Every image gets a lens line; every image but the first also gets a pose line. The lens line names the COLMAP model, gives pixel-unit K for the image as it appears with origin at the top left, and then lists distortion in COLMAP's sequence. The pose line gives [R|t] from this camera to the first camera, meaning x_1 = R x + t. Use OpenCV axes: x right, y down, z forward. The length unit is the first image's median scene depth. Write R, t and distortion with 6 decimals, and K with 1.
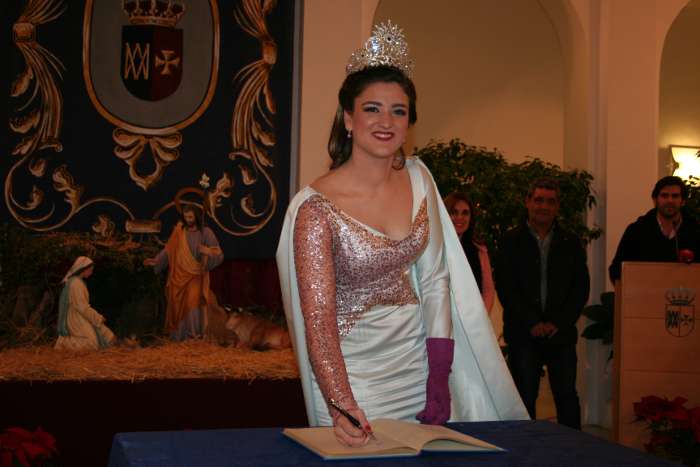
lens RADIAL K [[1052.1, 0, 345.0], [0, 1052.1, 237.9], [0, 0, 1]] dist [-0.013431, 0.000000]
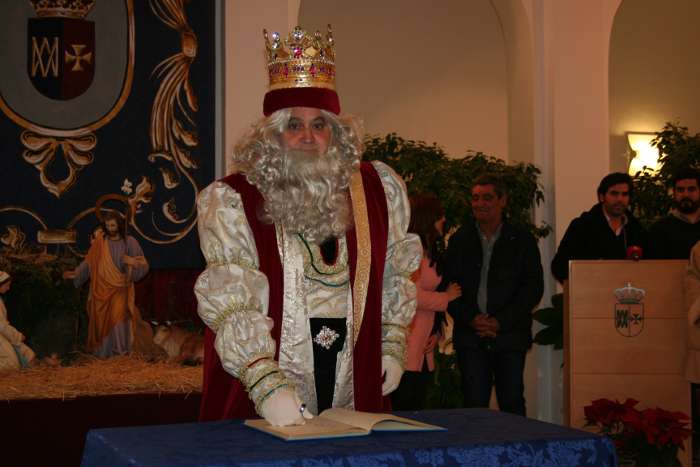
lens RADIAL K [[1264.6, 0, 348.9], [0, 1264.6, 235.7], [0, 0, 1]] dist [0.038987, 0.000000]
pose [[0.997275, -0.026469, 0.068868, -0.013571], [0.026809, 0.999632, -0.004024, -0.000530], [-0.068736, 0.005859, 0.997618, -0.122659]]
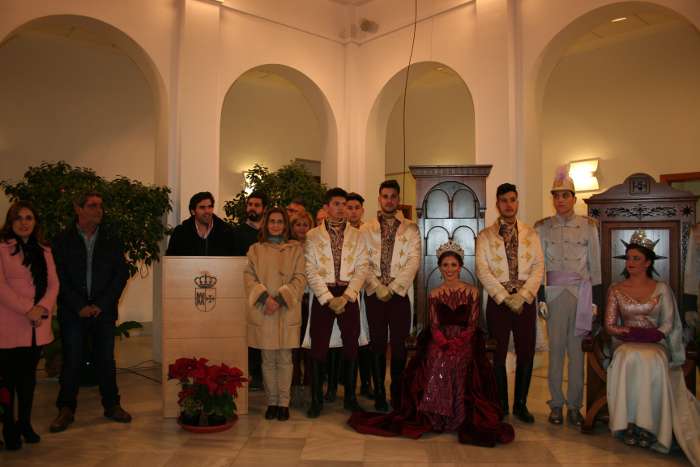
lens RADIAL K [[588.2, 0, 351.3], [0, 588.2, 234.8], [0, 0, 1]] dist [-0.089533, -0.002651]
pose [[0.916888, -0.011401, 0.398982, 0.168003], [0.005512, 0.999858, 0.015905, -0.012190], [-0.399107, -0.012383, 0.916821, 0.215670]]
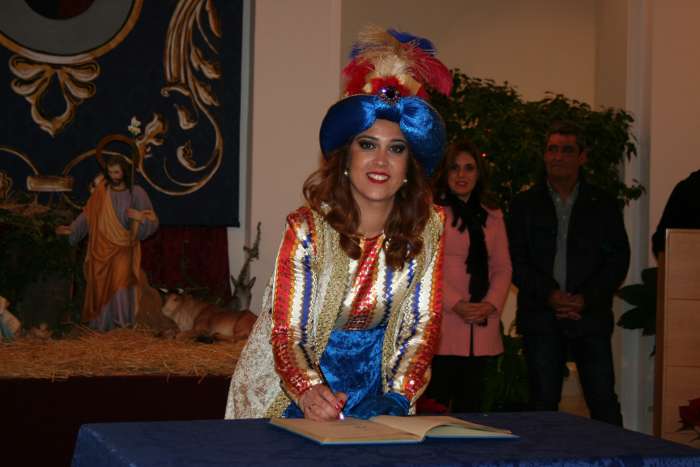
lens RADIAL K [[1497.0, 0, 347.8], [0, 1497.0, 231.5], [0, 0, 1]] dist [0.071989, 0.000000]
pose [[0.999316, -0.001458, 0.036961, -0.014976], [0.000532, 0.999686, 0.025067, -0.003354], [-0.036986, -0.025030, 0.999002, -0.104634]]
